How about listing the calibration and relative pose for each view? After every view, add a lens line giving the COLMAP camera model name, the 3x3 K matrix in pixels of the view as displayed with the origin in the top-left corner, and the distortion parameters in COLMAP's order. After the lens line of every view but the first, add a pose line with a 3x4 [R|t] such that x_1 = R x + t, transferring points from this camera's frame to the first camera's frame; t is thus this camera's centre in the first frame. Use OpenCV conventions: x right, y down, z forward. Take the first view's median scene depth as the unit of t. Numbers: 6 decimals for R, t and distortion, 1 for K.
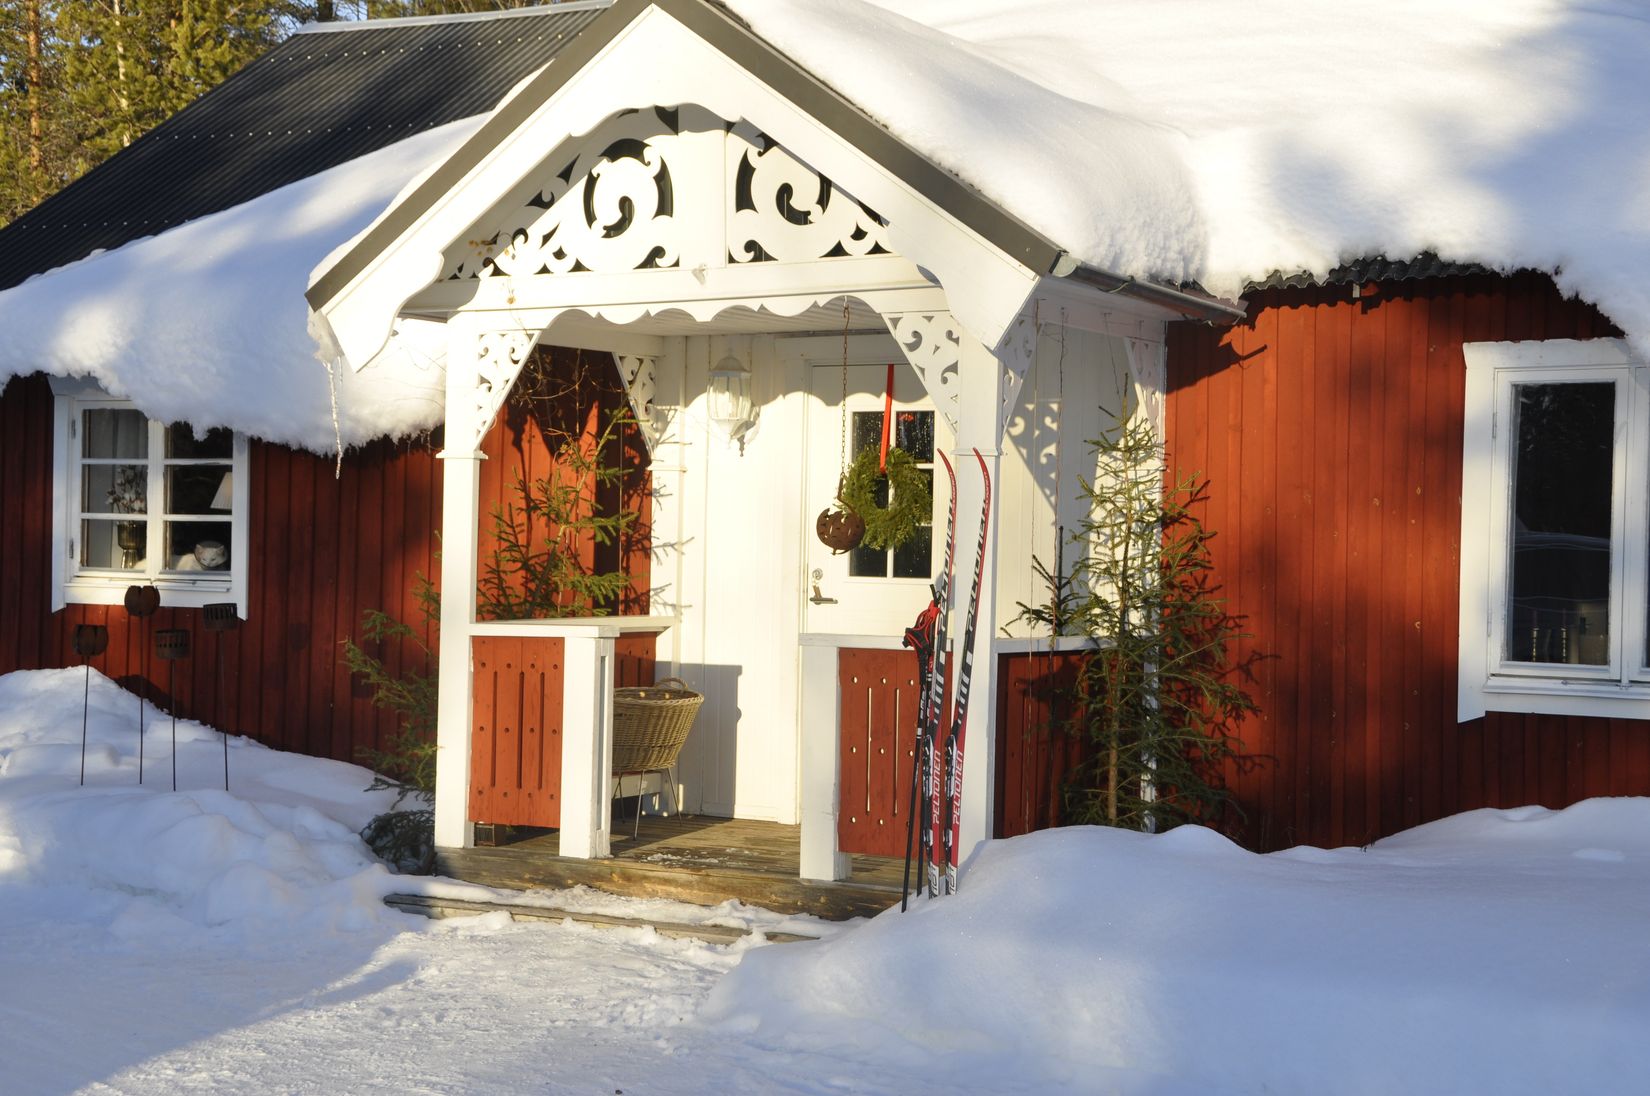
lens RADIAL K [[2547.9, 0, 771.3], [0, 2547.9, 553.4], [0, 0, 1]] dist [0.237277, 0.061612]
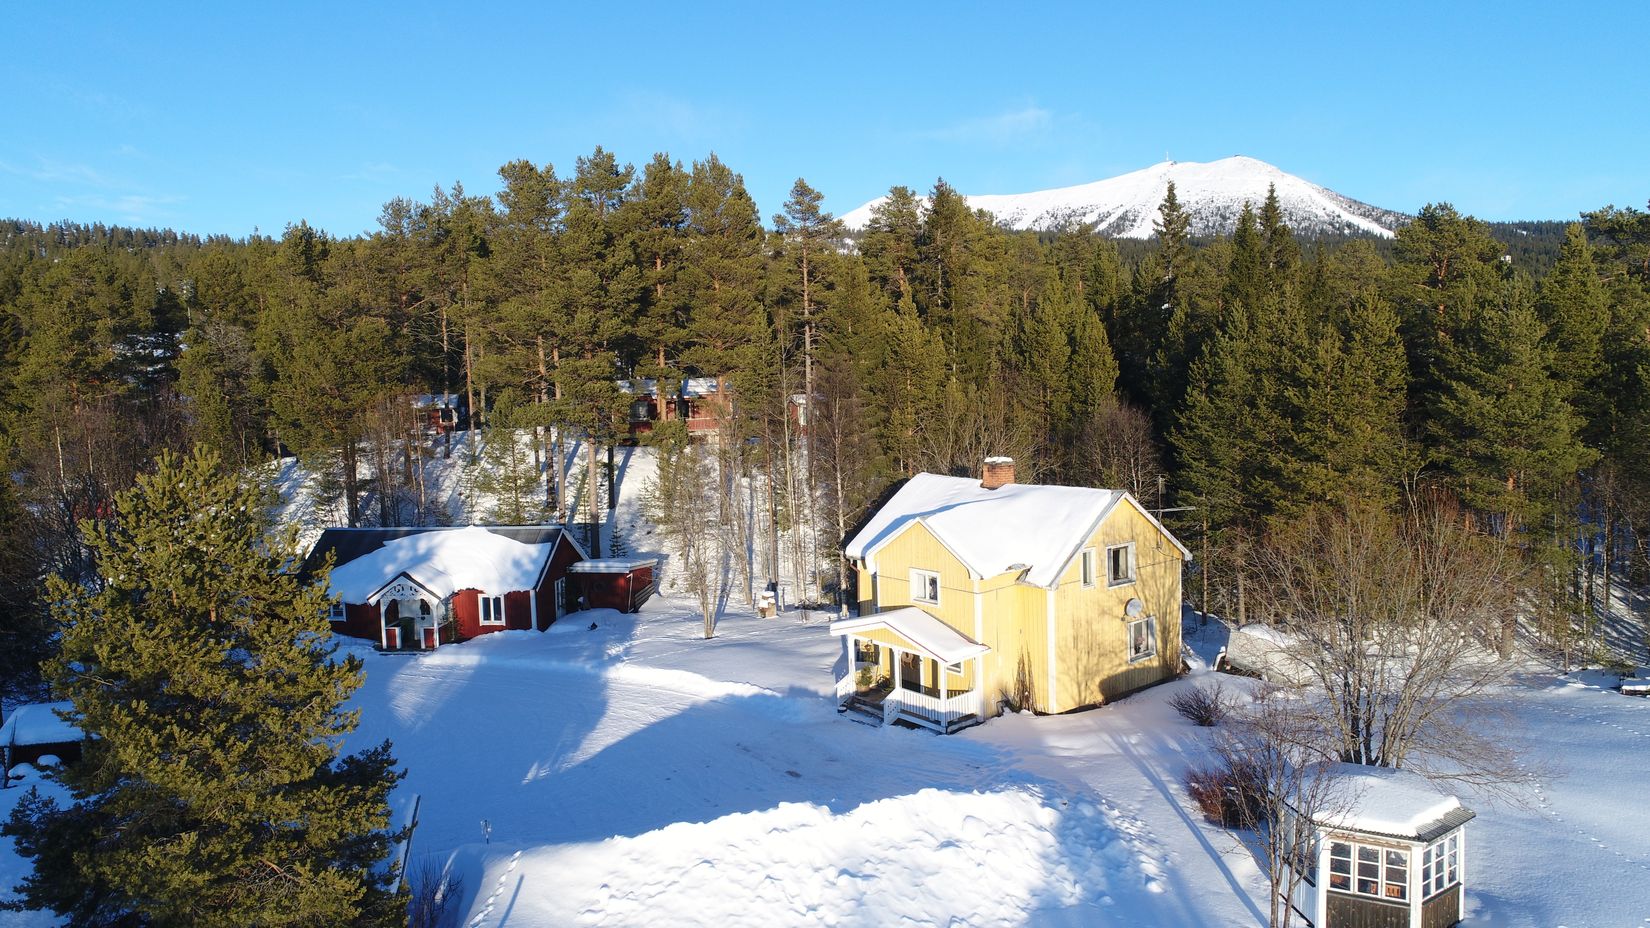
lens RADIAL K [[1104.2, 0, 830.5], [0, 1104.2, 464.1], [0, 0, 1]] dist [-0.033204, 0.000232]
pose [[0.904645, -0.086018, 0.417395, -0.303208], [0.057334, 0.995080, 0.080806, -0.946281], [-0.422291, -0.049170, 0.905126, -4.013181]]
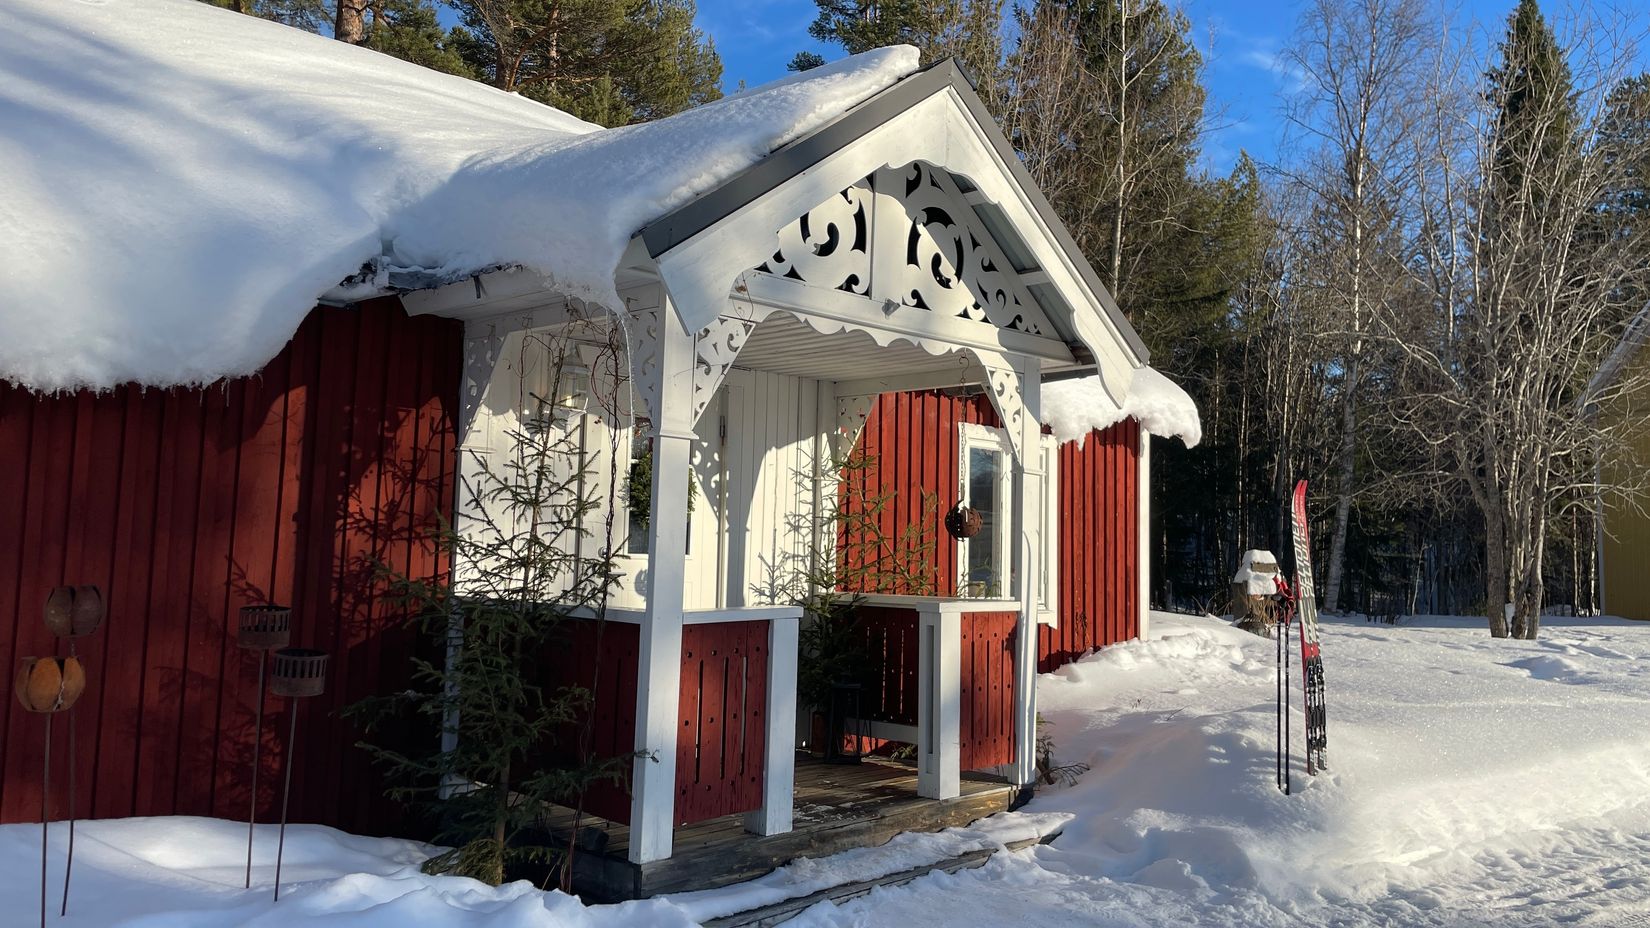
lens RADIAL K [[1245.6, 0, 824.8], [0, 1245.6, 449.3], [0, 0, 1]] dist [0.126347, -0.165567]
pose [[0.206324, 0.067103, 0.976180, -0.590123], [-0.015261, 0.997745, -0.065360, -0.003796], [-0.978365, -0.001413, 0.206883, 0.889219]]
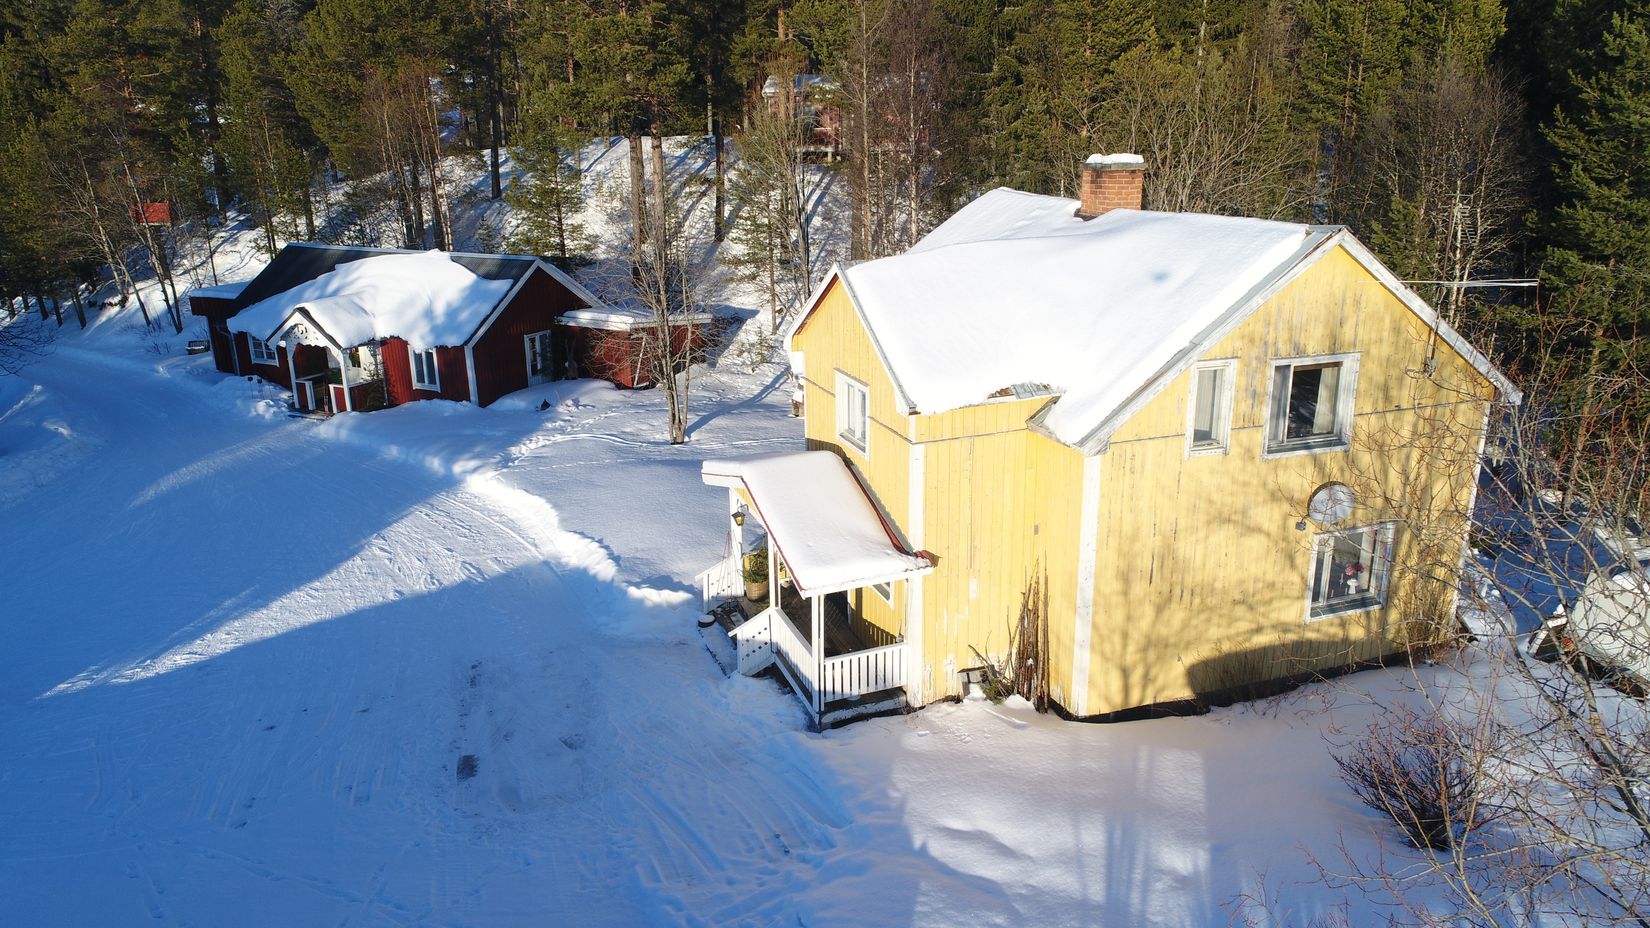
lens RADIAL K [[1111.2, 0, 825.0], [0, 1111.2, 469.6], [0, 0, 1]] dist [-0.001590, 0.001727]
pose [[0.994339, -0.065526, 0.083644, 1.247760], [0.038911, 0.957078, 0.287206, -0.655224], [-0.098873, -0.282325, 0.954210, -2.590949]]
